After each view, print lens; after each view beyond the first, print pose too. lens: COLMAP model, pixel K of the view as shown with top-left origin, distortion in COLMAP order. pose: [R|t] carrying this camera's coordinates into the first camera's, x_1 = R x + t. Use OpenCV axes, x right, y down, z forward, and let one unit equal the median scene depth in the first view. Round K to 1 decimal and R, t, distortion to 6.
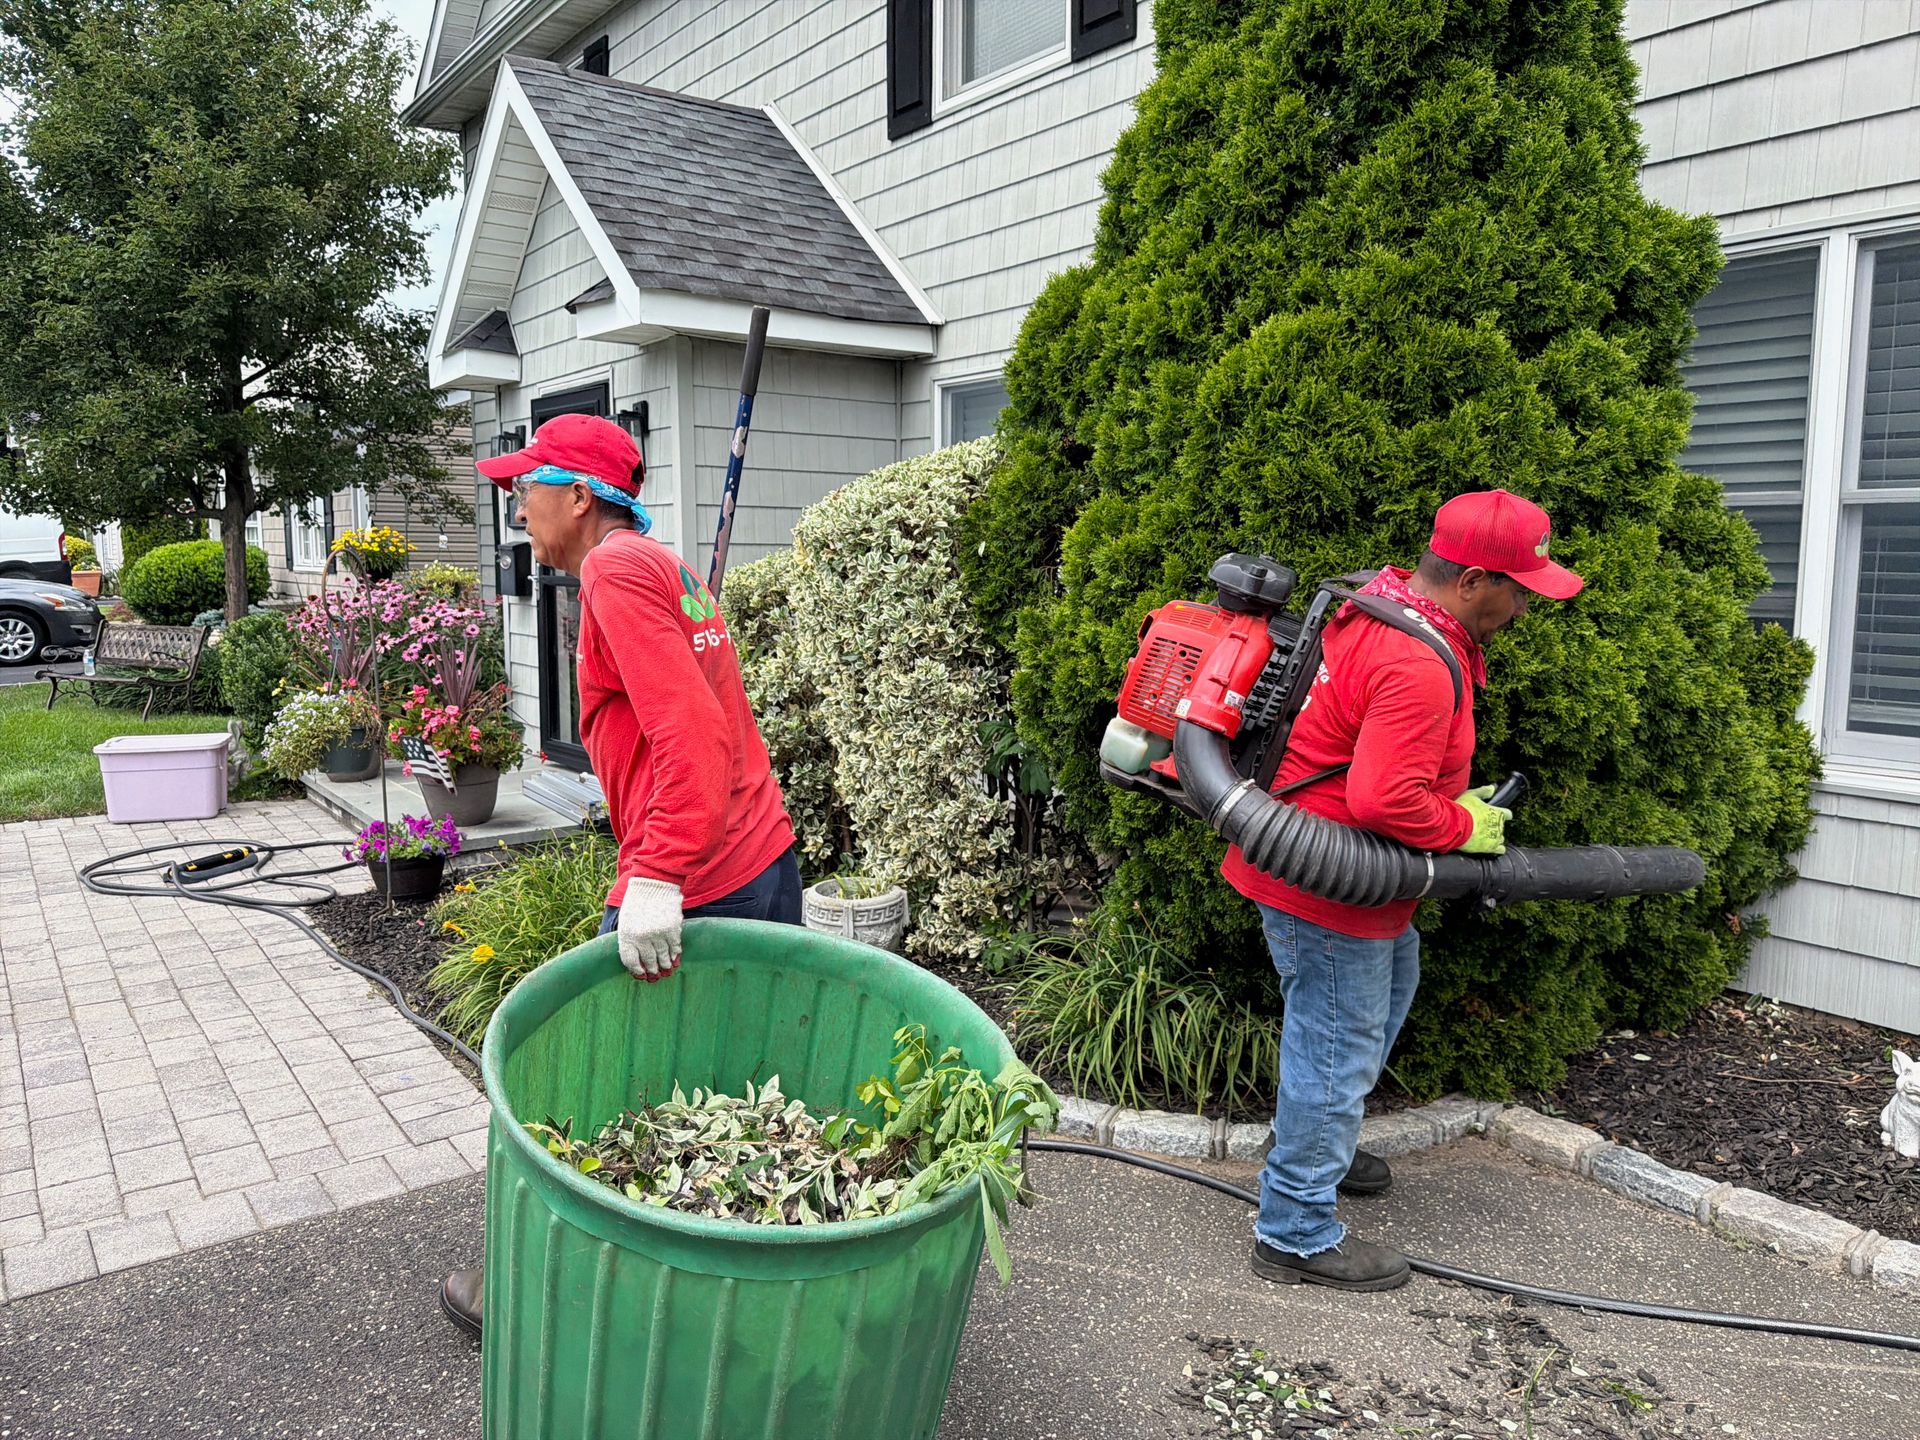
lens RADIAL K [[1349.0, 0, 952.2], [0, 1349.0, 729.6], [0, 0, 1]] dist [-0.000456, -0.007809]
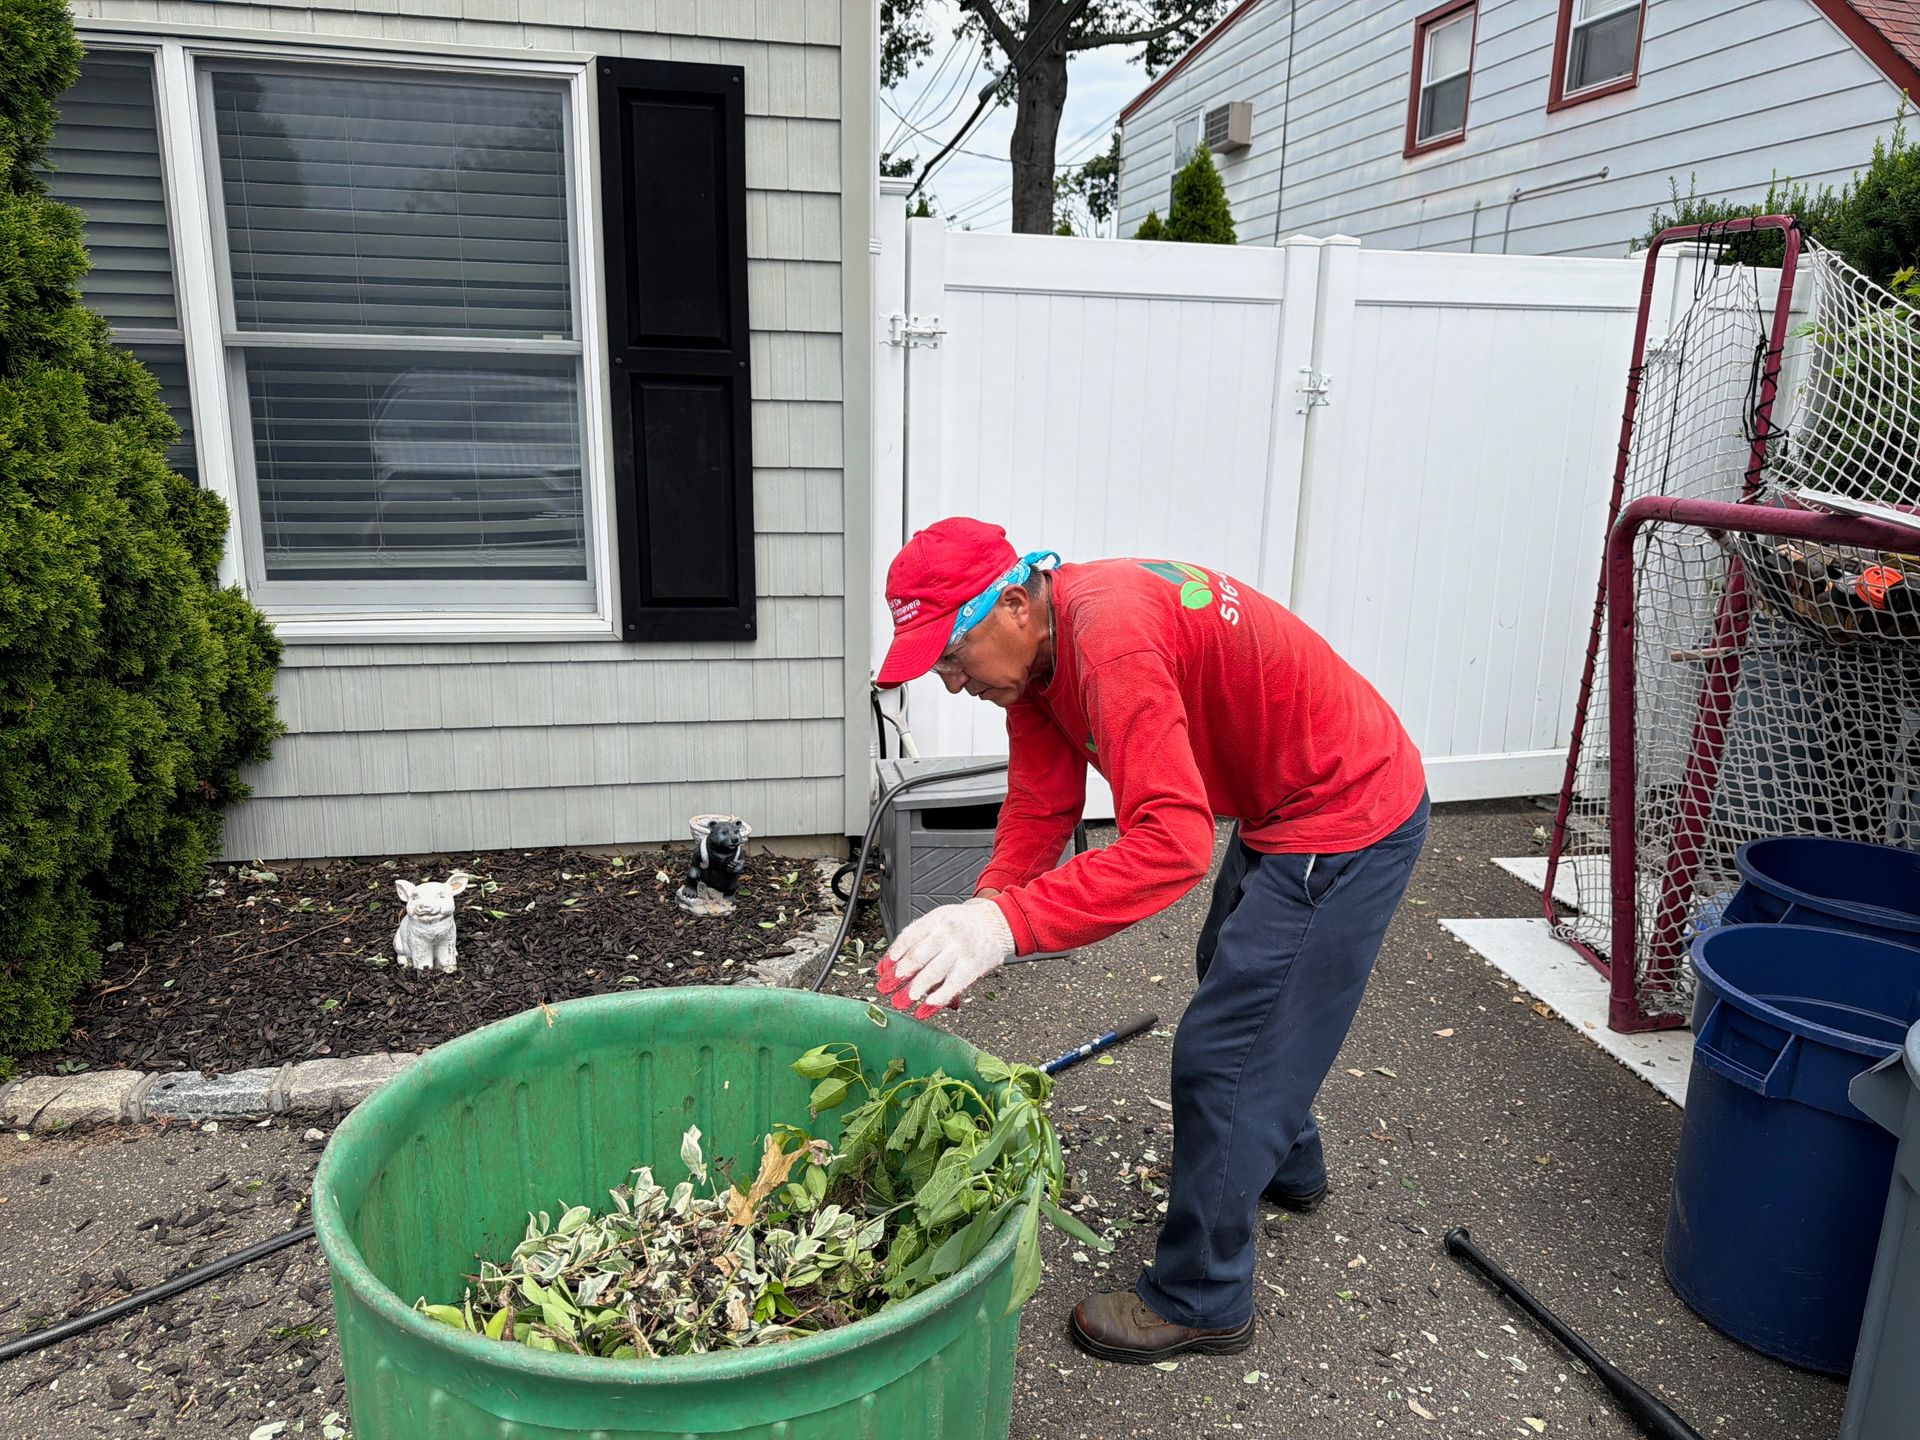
lens RADIAL K [[1349.0, 0, 952.2], [0, 1349.0, 729.6], [0, 0, 1]] dist [-0.000456, -0.007809]
pose [[0.413223, -0.211961, 0.885618, -0.034887], [0.098466, 0.977232, 0.187944, -0.032669], [-0.905291, 0.009540, 0.424686, 0.137802]]
